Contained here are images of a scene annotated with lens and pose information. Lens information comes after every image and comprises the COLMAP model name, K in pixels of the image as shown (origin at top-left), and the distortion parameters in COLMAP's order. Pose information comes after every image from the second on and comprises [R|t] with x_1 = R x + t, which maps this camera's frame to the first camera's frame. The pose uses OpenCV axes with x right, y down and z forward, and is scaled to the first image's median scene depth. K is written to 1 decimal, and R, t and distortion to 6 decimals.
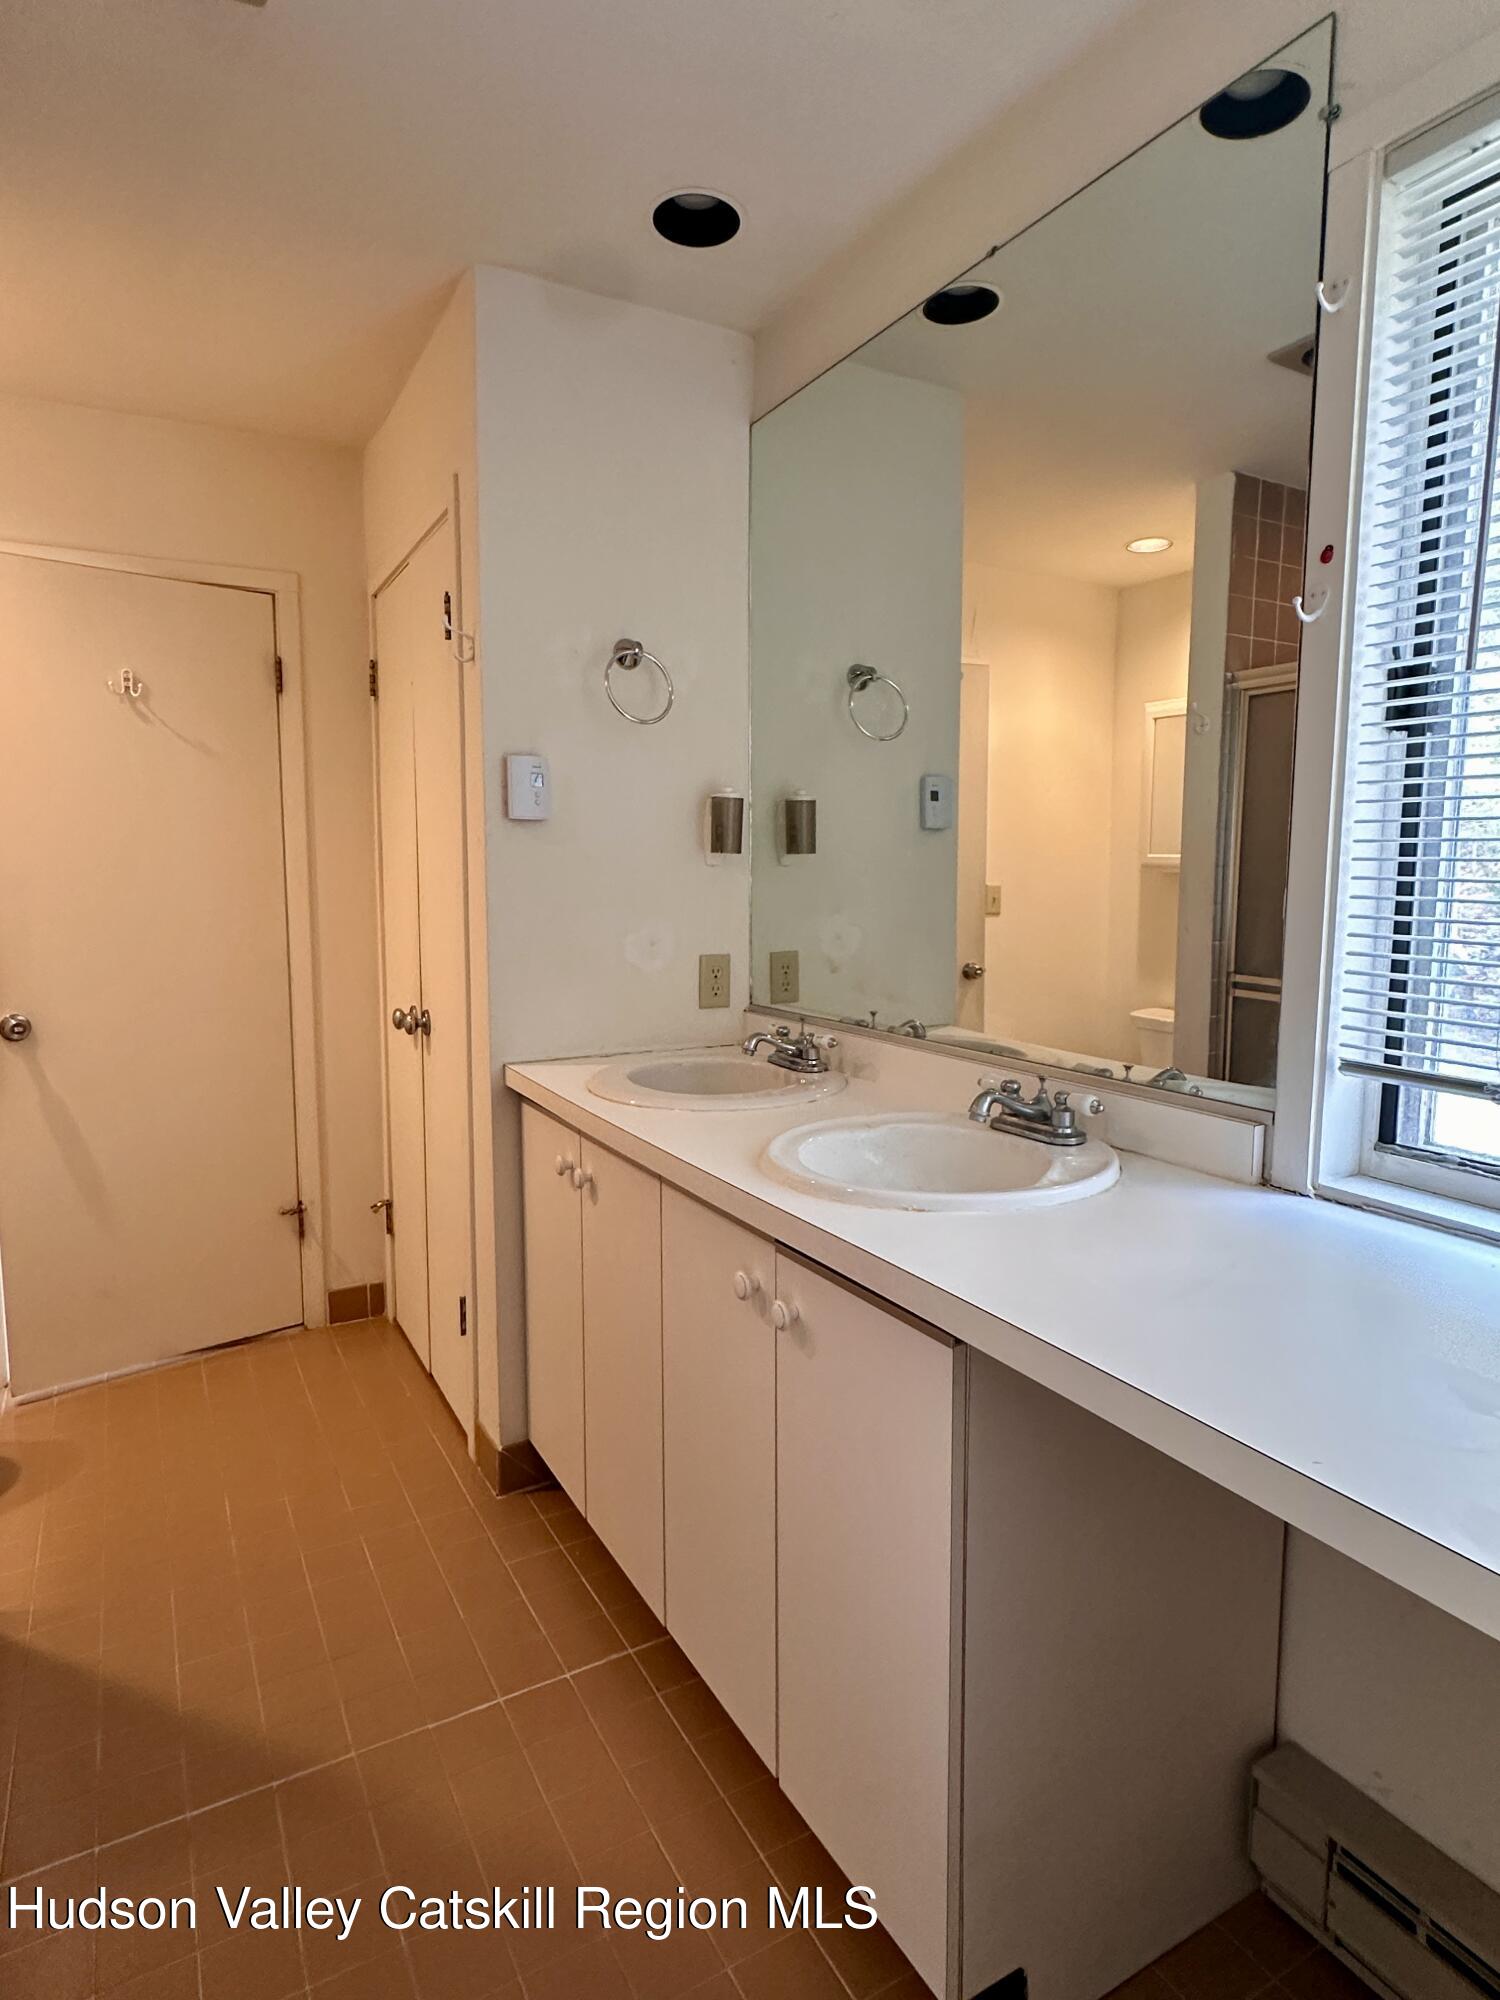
lens RADIAL K [[1135.5, 0, 742.6], [0, 1135.5, 997.6], [0, 0, 1]] dist [0.004534, -0.002118]
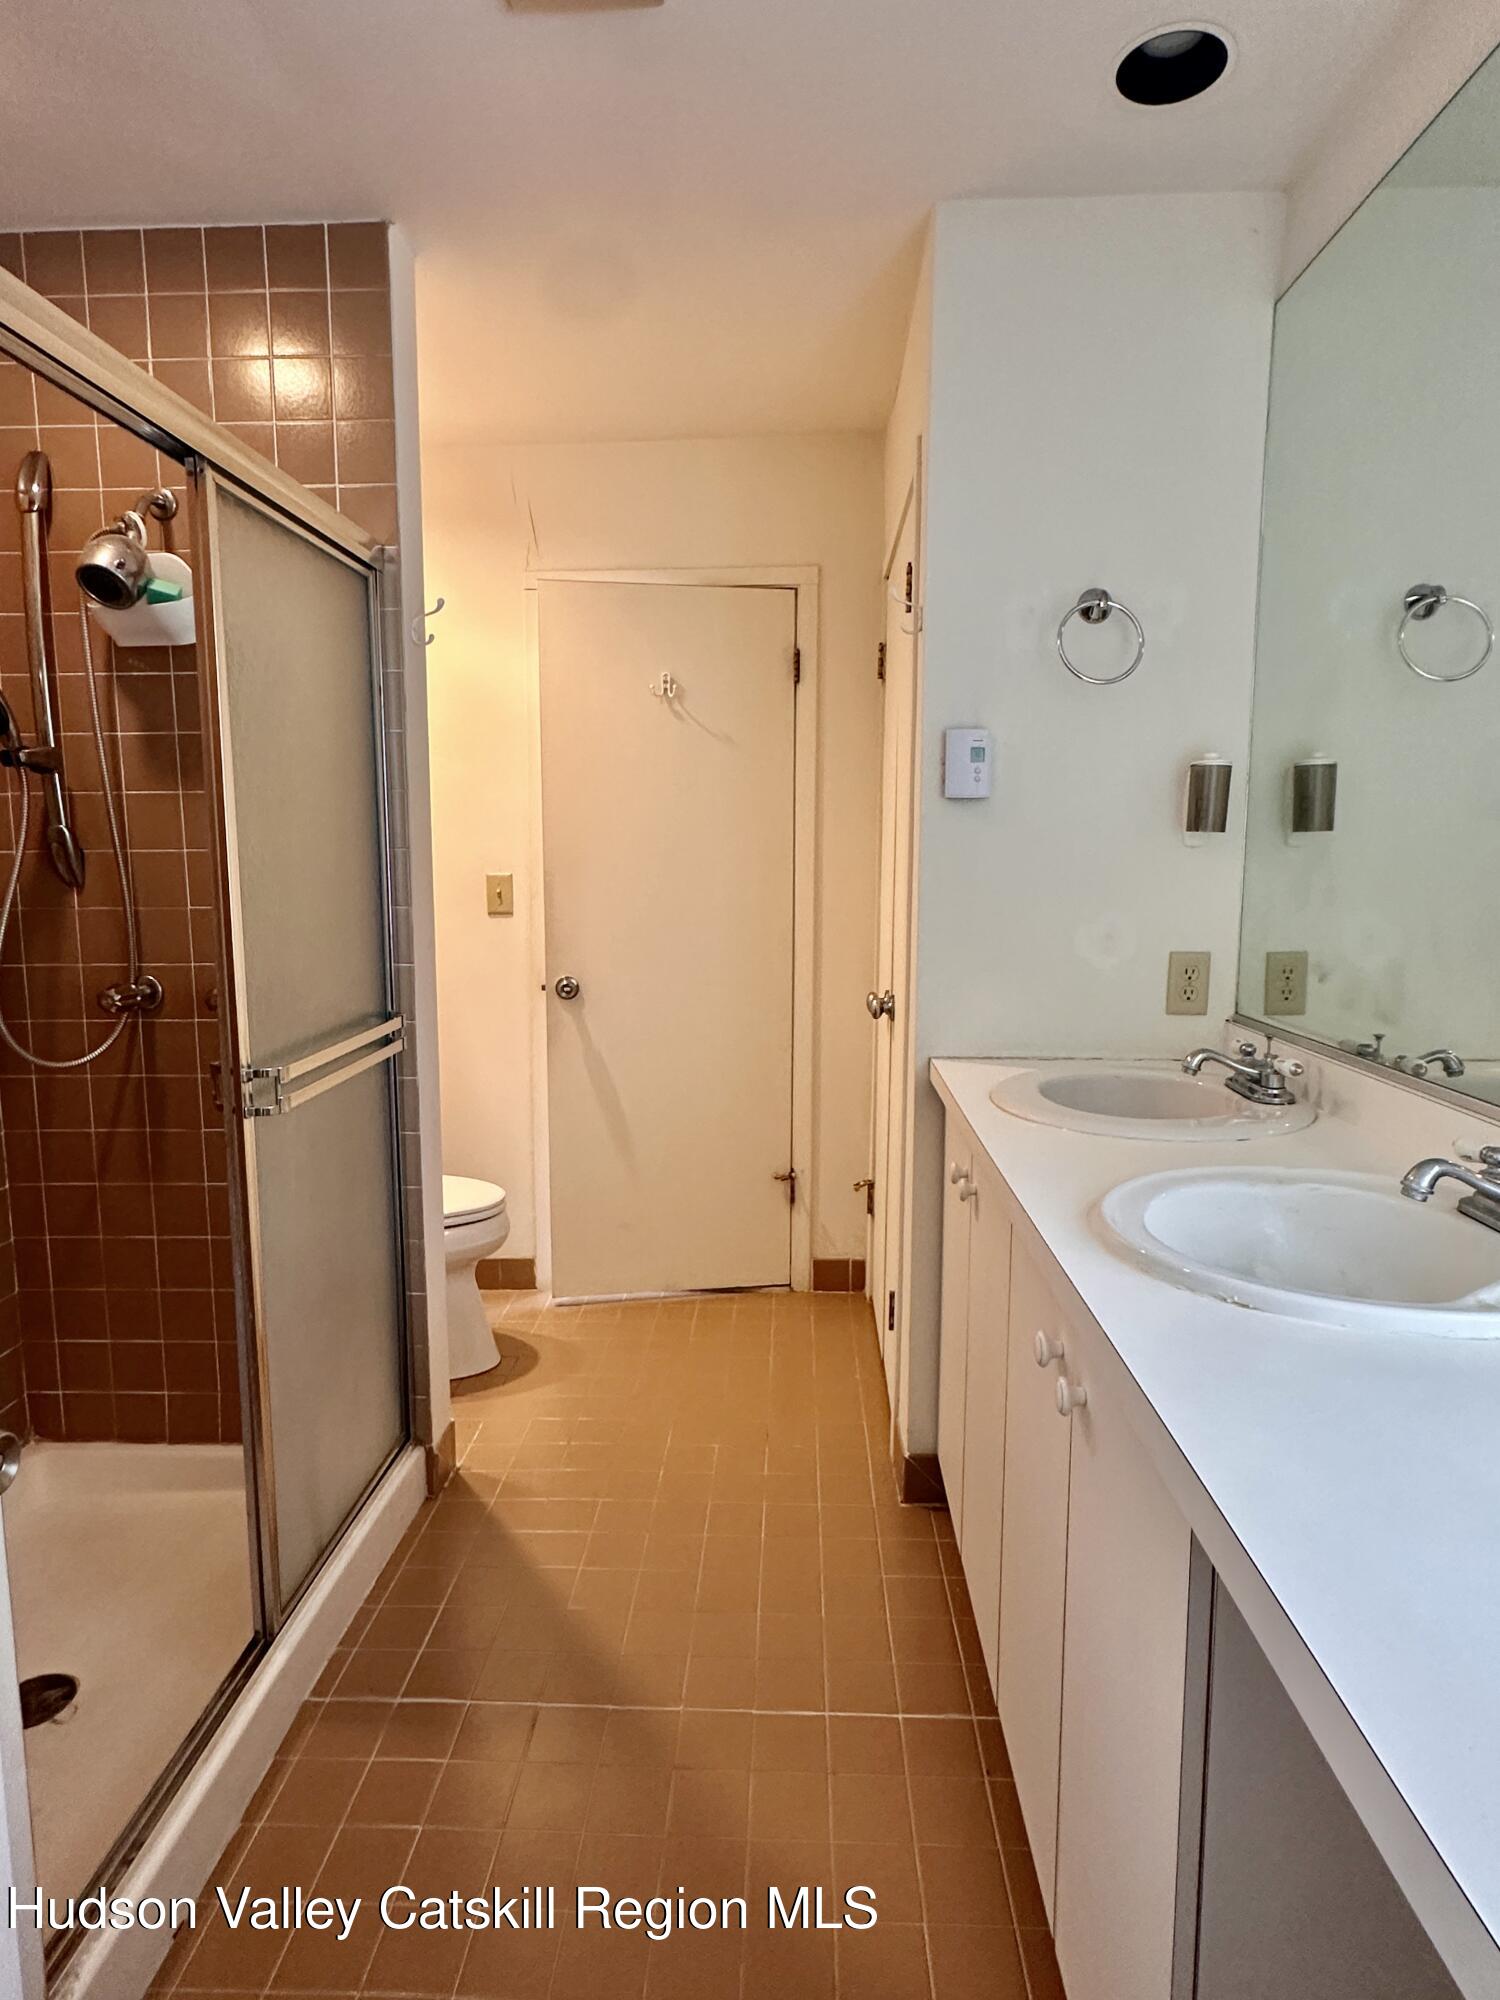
lens RADIAL K [[1135.5, 0, 750.7], [0, 1135.5, 1002.6], [0, 0, 1]] dist [0.004534, -0.002118]
pose [[0.846693, 0.067838, -0.527740, 0.146987], [-0.058113, 0.997696, 0.035013, -0.010761], [0.528899, 0.001023, 0.848684, 0.106415]]
